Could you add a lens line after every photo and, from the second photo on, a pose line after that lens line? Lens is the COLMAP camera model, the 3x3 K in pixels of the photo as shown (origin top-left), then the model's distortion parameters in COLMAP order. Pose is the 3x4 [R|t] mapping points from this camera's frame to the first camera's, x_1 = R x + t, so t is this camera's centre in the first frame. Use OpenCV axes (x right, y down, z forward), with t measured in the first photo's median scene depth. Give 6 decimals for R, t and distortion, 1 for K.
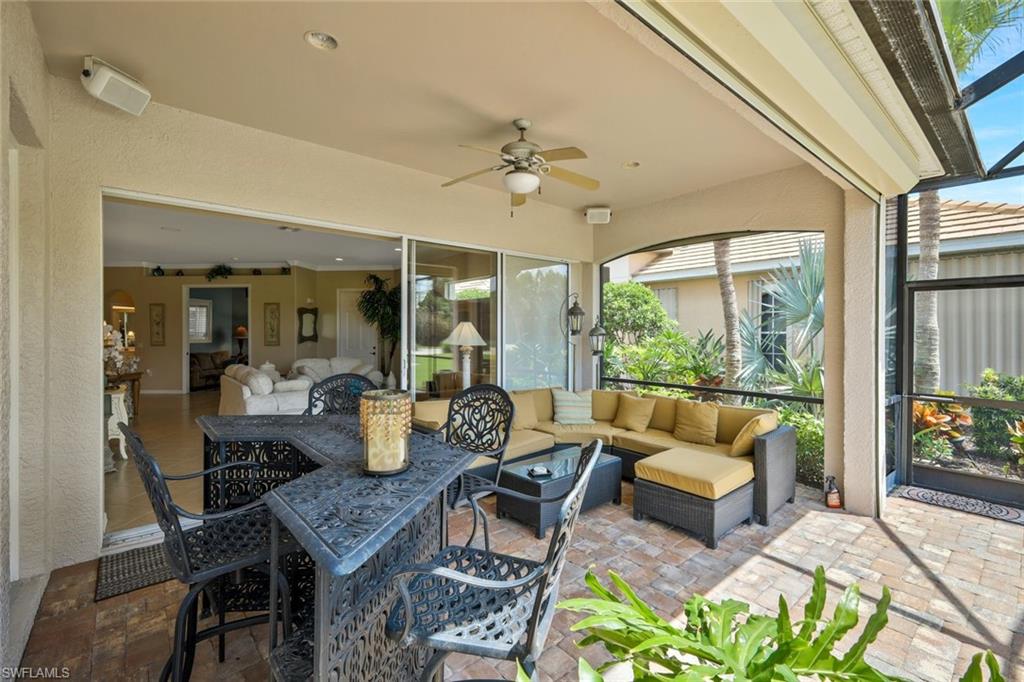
lens RADIAL K [[454.6, 0, 512.3], [0, 454.6, 331.2], [0, 0, 1]] dist [0.011504, -0.002093]
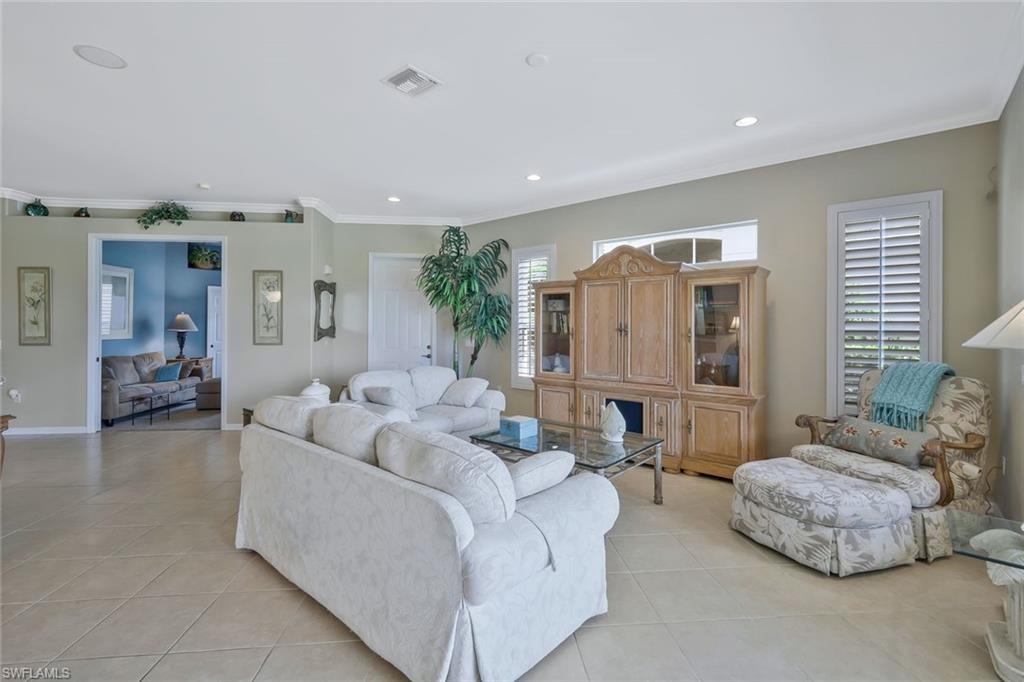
lens RADIAL K [[454.6, 0, 515.5], [0, 454.6, 323.9], [0, 0, 1]] dist [0.011504, -0.002093]
pose [[0.984832, 0.005917, 0.173411, -0.308147], [-0.005548, 0.999981, -0.002610, 0.005064], [-0.173423, 0.001609, 0.984846, 0.365299]]
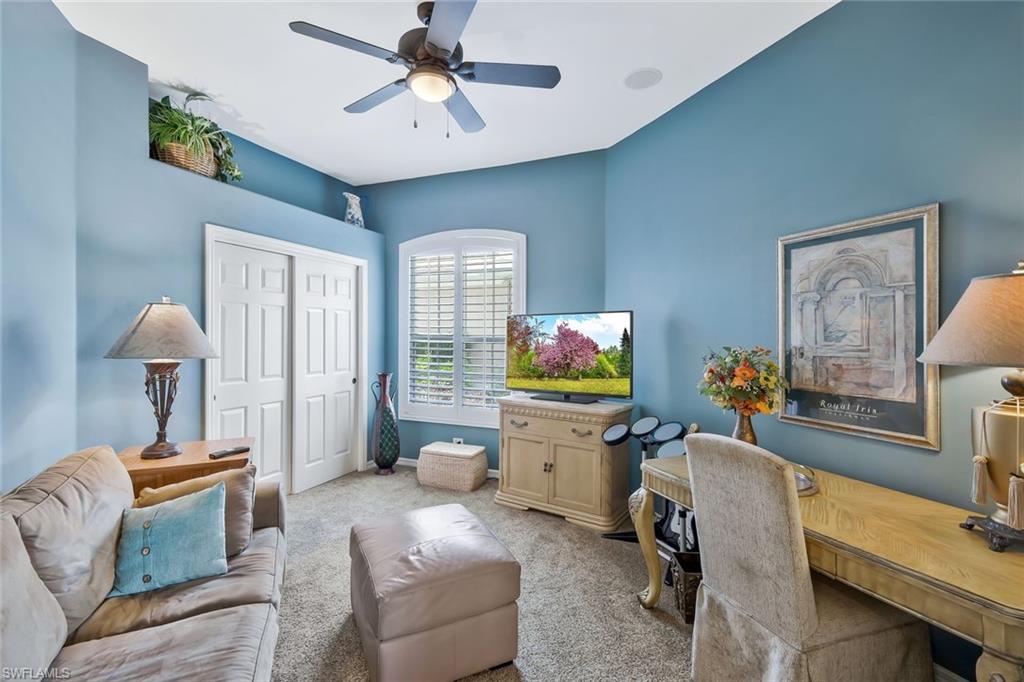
lens RADIAL K [[454.6, 0, 516.3], [0, 454.6, 335.0], [0, 0, 1]] dist [0.011504, -0.002093]
pose [[0.879866, 0.003938, 0.475205, -0.690450], [-0.006638, 0.999970, 0.004003, 0.003395], [-0.475175, -0.006676, 0.879866, 0.954259]]
